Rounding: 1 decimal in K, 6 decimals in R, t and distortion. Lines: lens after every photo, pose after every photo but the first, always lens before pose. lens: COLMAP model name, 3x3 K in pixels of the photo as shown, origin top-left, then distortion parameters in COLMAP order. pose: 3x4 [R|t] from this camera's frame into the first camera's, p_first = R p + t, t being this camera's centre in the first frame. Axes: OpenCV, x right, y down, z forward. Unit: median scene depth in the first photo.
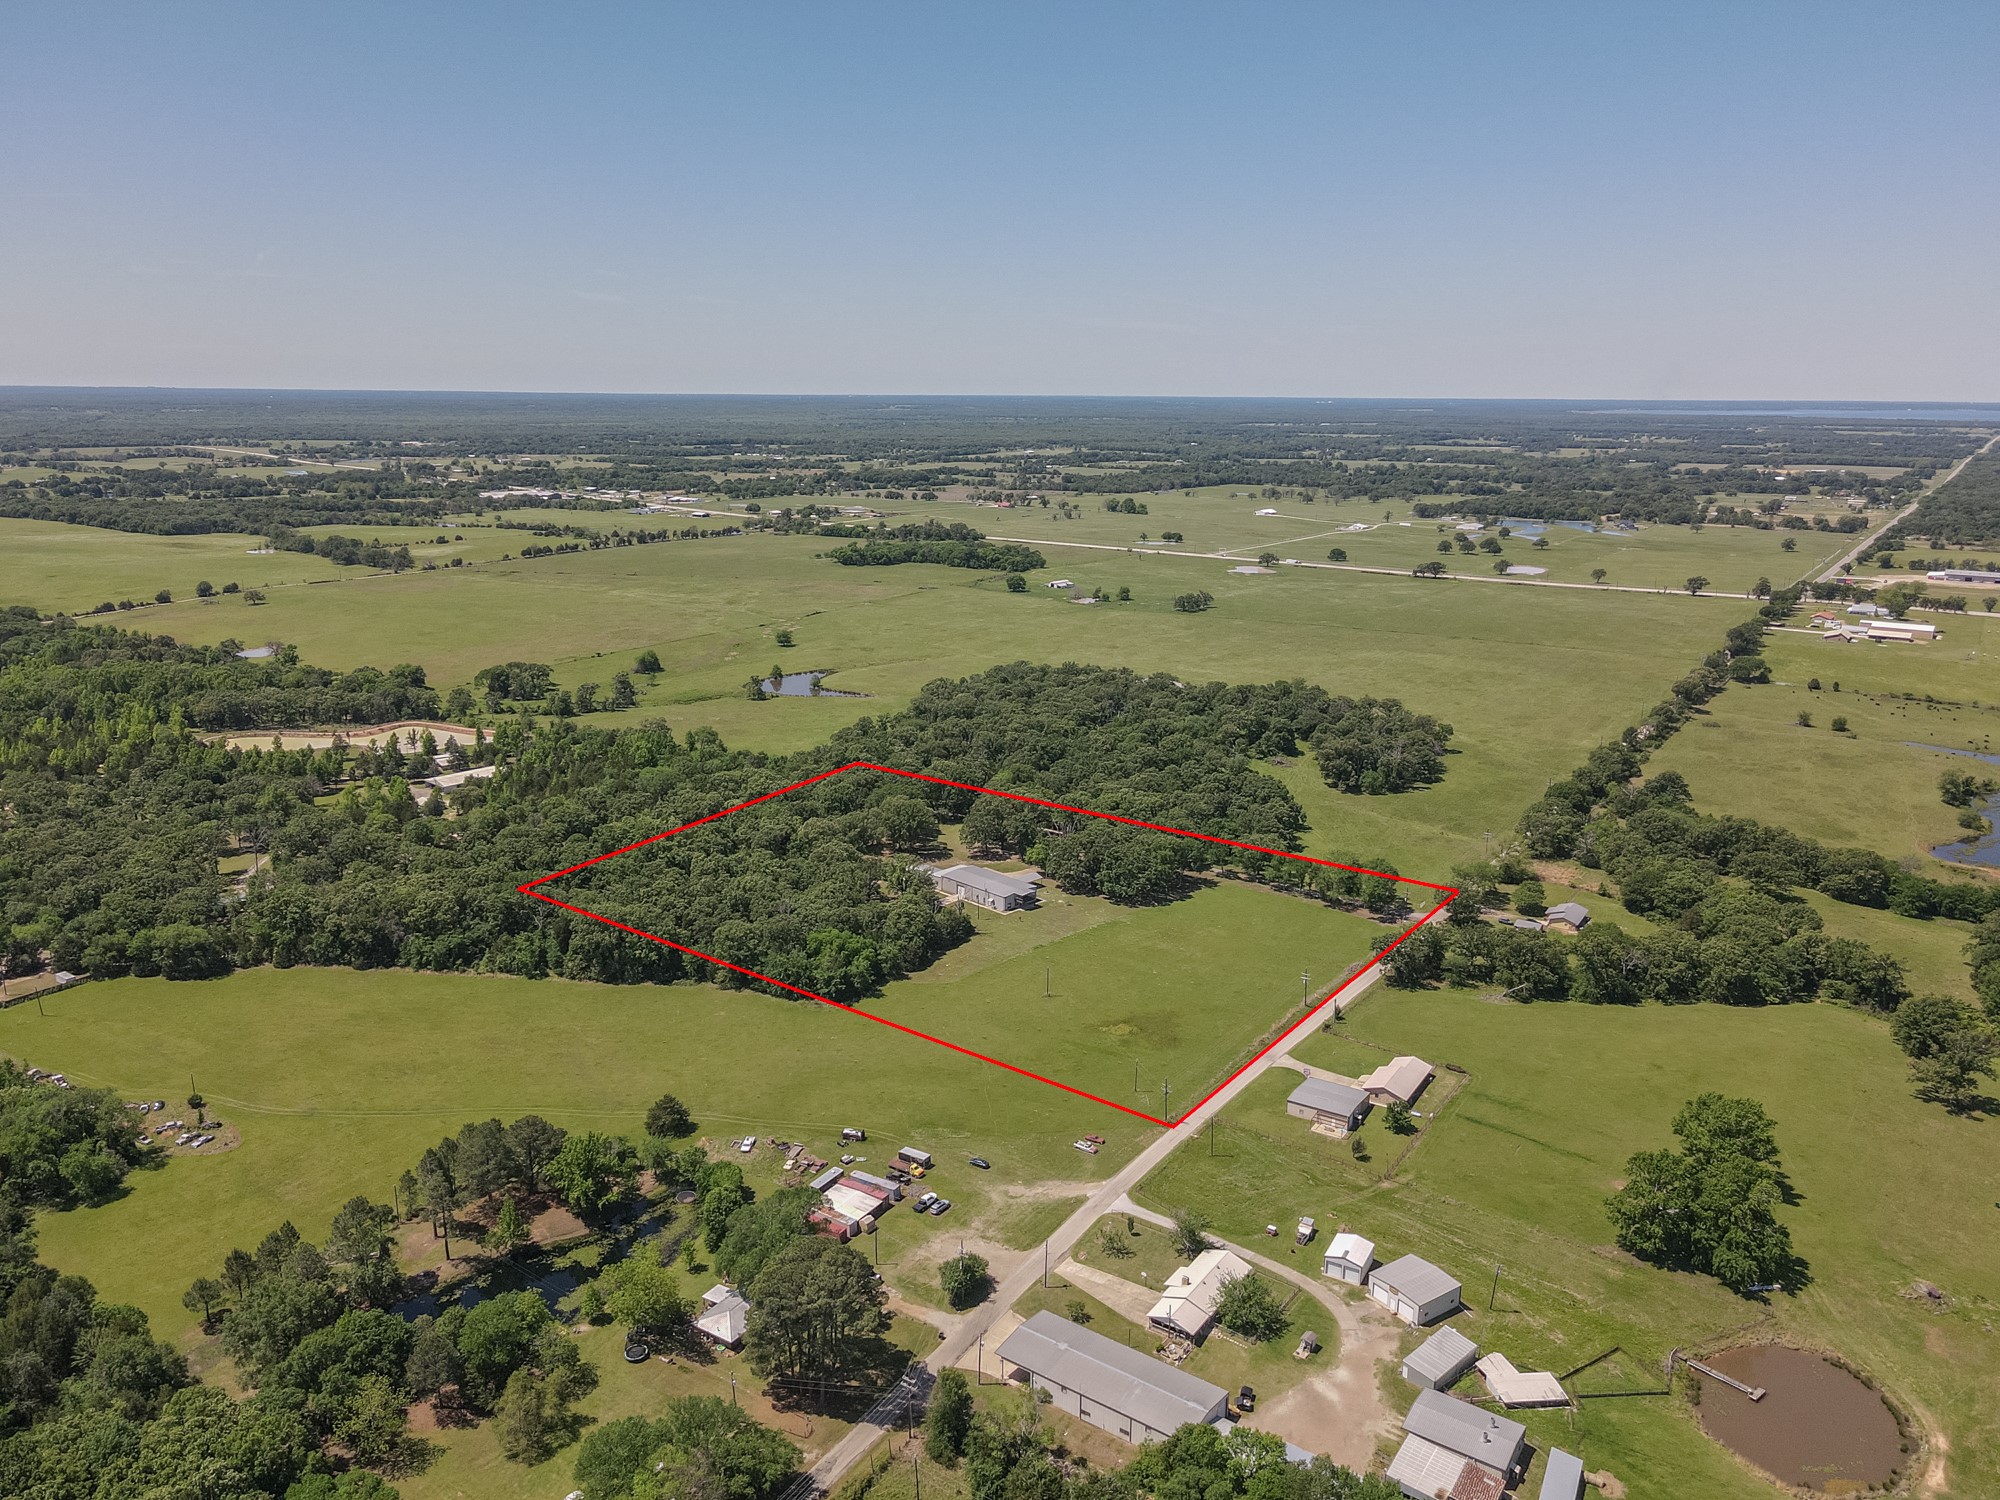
lens RADIAL K [[1454.7, 0, 991.4], [0, 1454.7, 748.6], [0, 0, 1]] dist [0.006274, 0.019597]
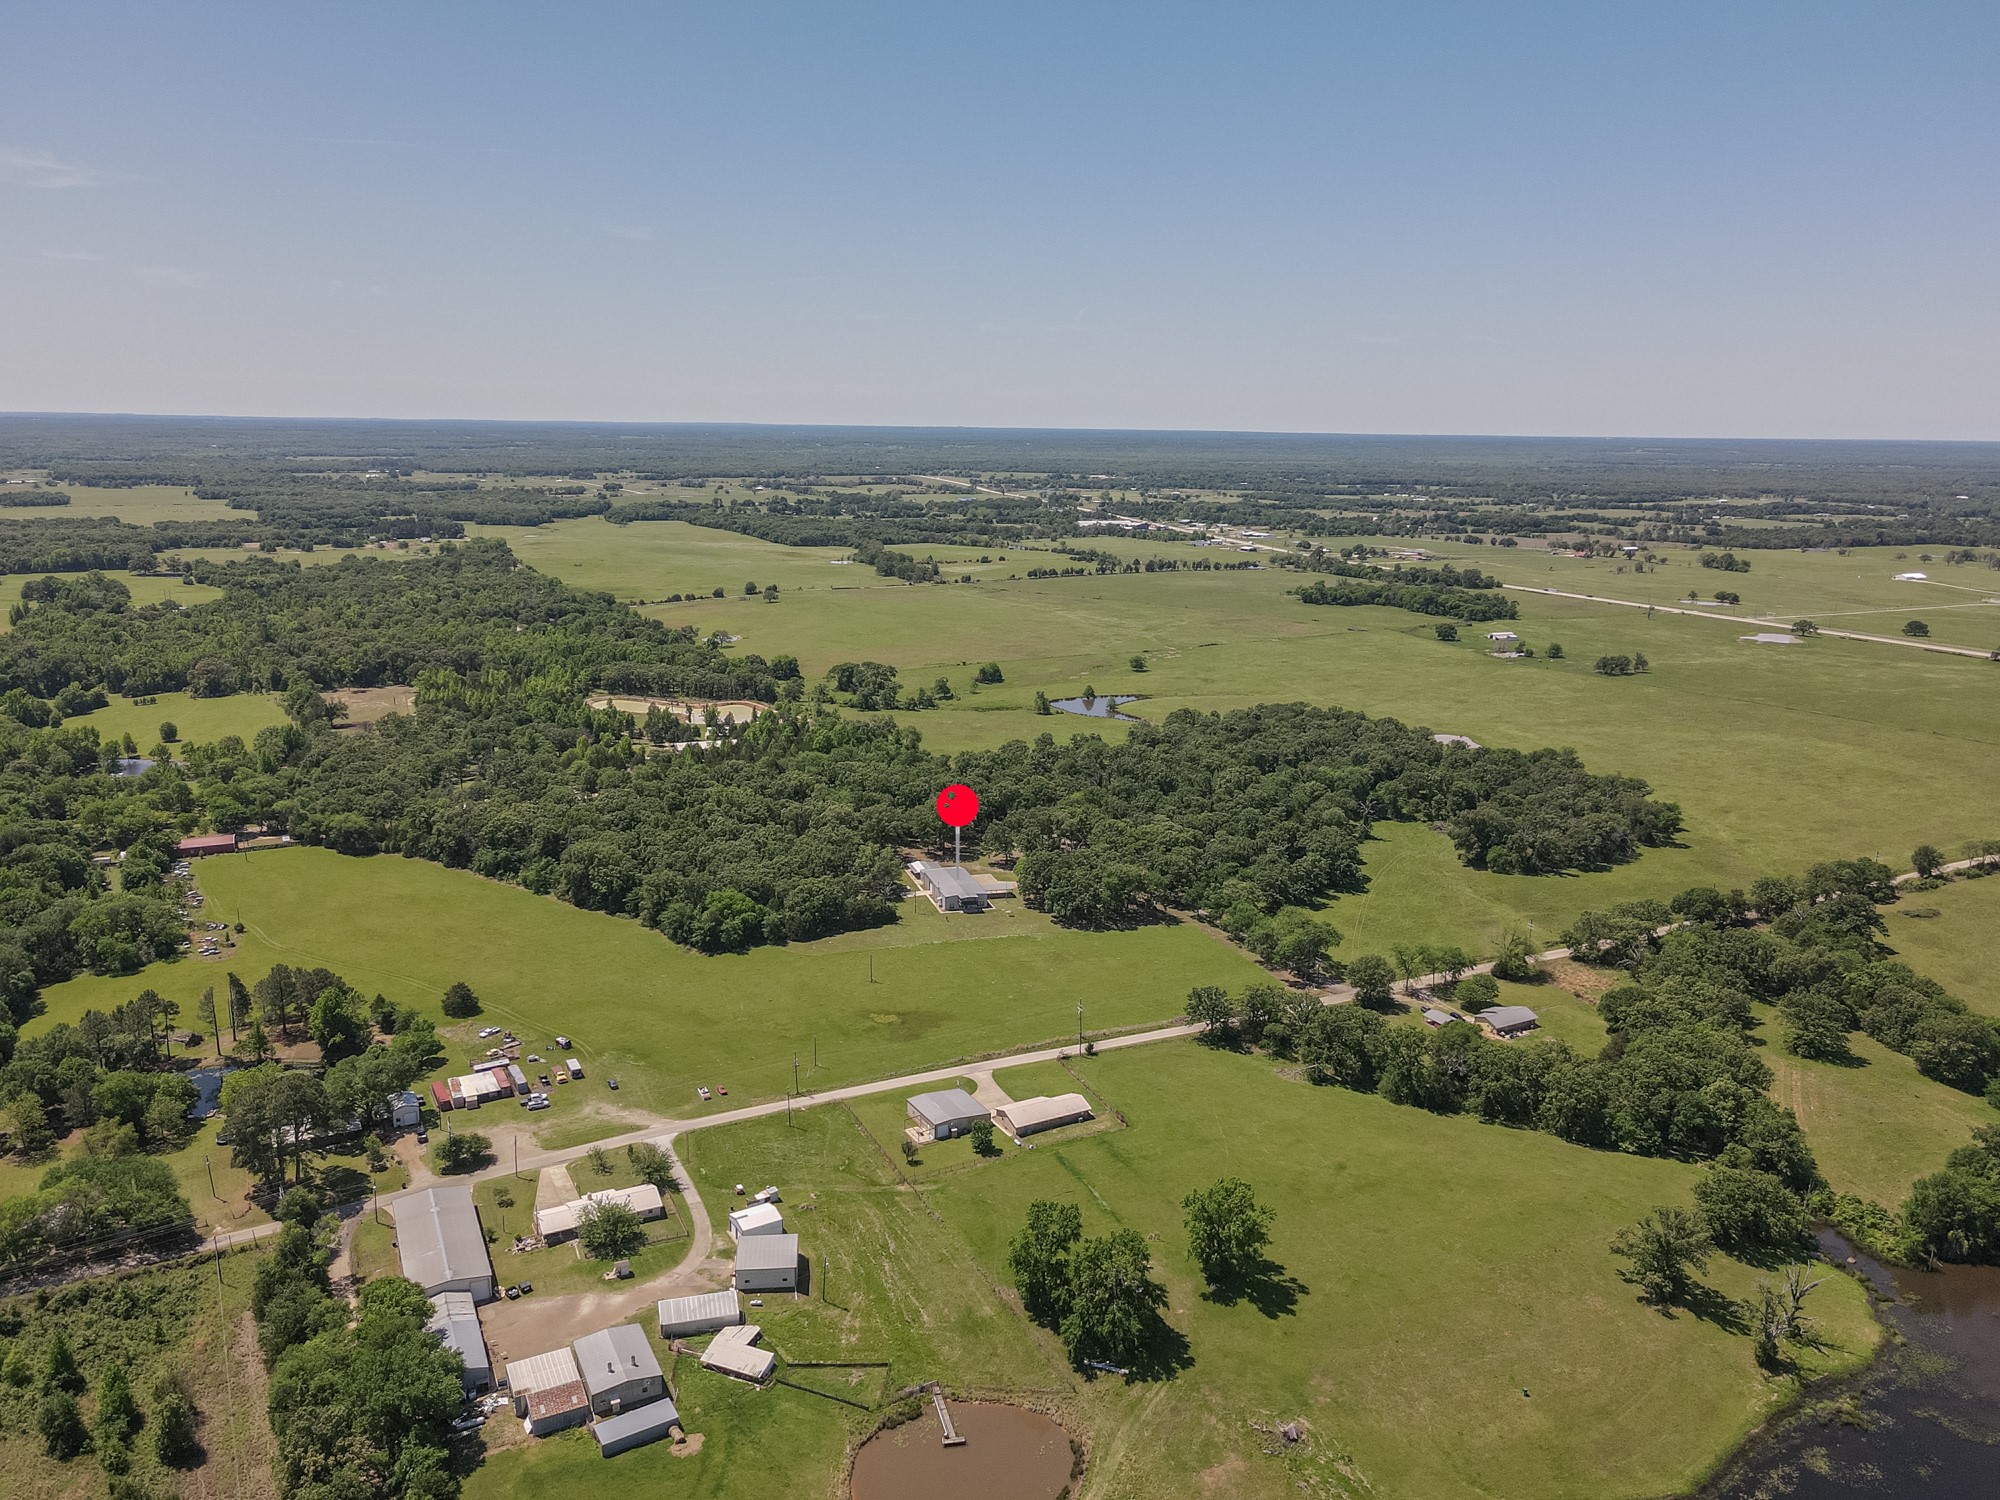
lens RADIAL K [[1454.7, 0, 1007.4], [0, 1454.7, 747.5], [0, 0, 1]] dist [0.006274, 0.019597]
pose [[0.882344, 0.108141, -0.458012, 0.485623], [-0.120657, 0.992692, 0.001943, -0.012850], [0.454875, 0.053548, 0.888944, 0.064281]]
